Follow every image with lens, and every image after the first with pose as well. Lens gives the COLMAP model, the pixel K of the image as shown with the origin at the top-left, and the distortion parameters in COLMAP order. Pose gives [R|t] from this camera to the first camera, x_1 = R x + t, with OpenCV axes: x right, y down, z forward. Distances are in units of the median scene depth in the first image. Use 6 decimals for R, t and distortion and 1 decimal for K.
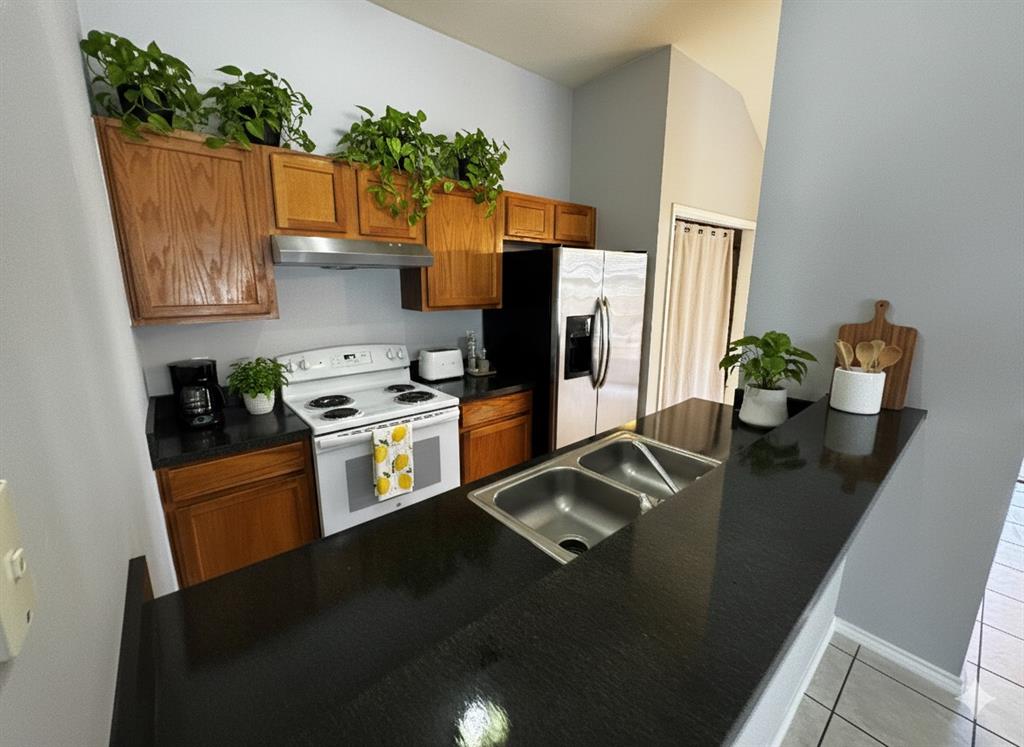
lens RADIAL K [[416.3, 0, 516.4], [0, 416.3, 374.2], [0, 0, 1]] dist [0.003163, -0.000229]
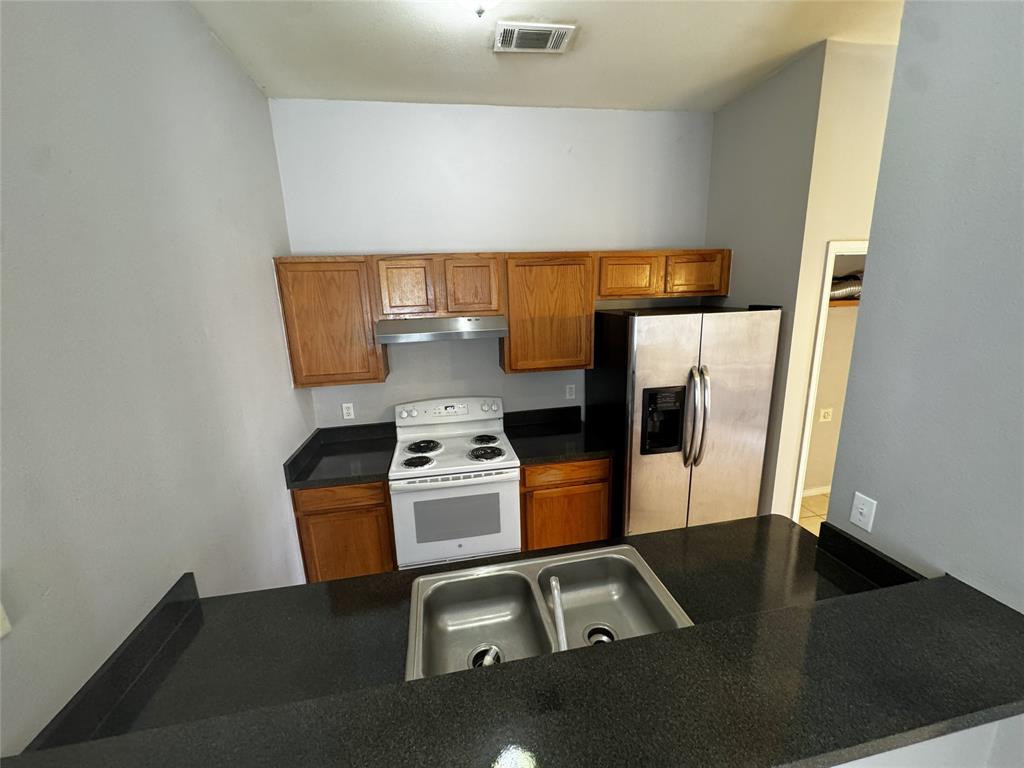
lens RADIAL K [[412.7, 0, 506.9], [0, 412.7, 386.1], [0, 0, 1]] dist [0.012572, -0.000071]
pose [[0.861004, 0.082962, -0.501787, 0.334030], [-0.076698, 0.996503, 0.033150, -0.158423], [0.502782, 0.009943, 0.864356, 0.065099]]
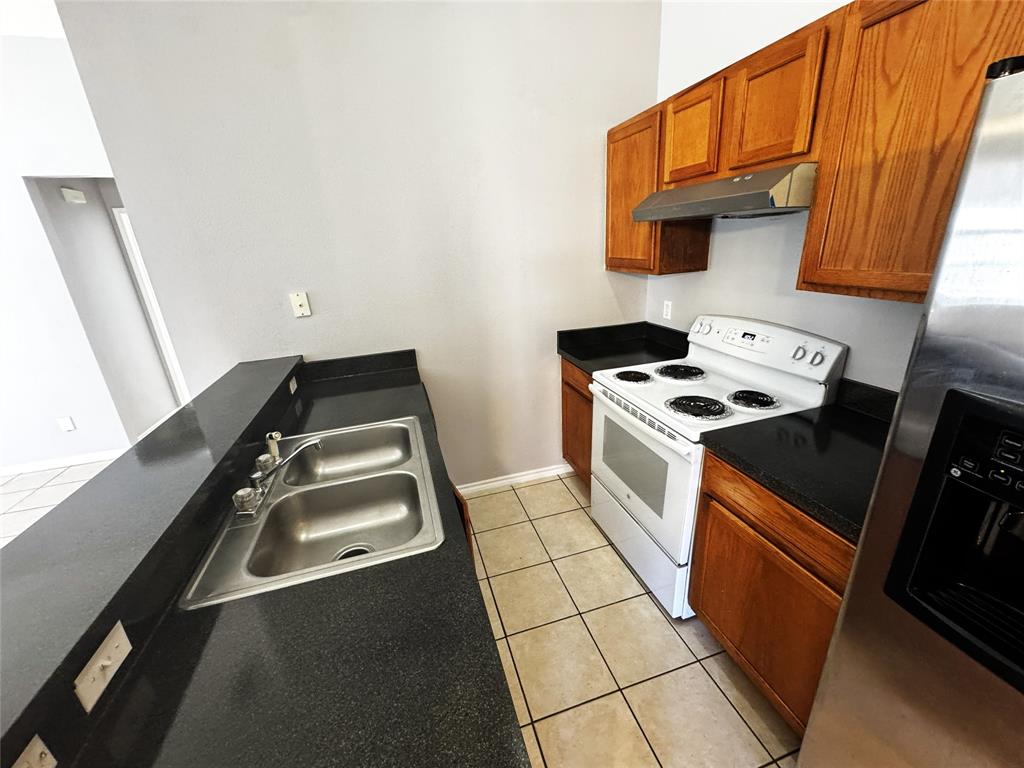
lens RADIAL K [[412.7, 0, 512.6], [0, 412.7, 382.8], [0, 0, 1]] dist [0.012572, -0.000071]
pose [[-0.404869, 0.318362, -0.857162, 0.461528], [-0.155712, 0.899732, 0.407721, -0.211613], [0.901019, 0.298544, -0.314700, 0.890399]]
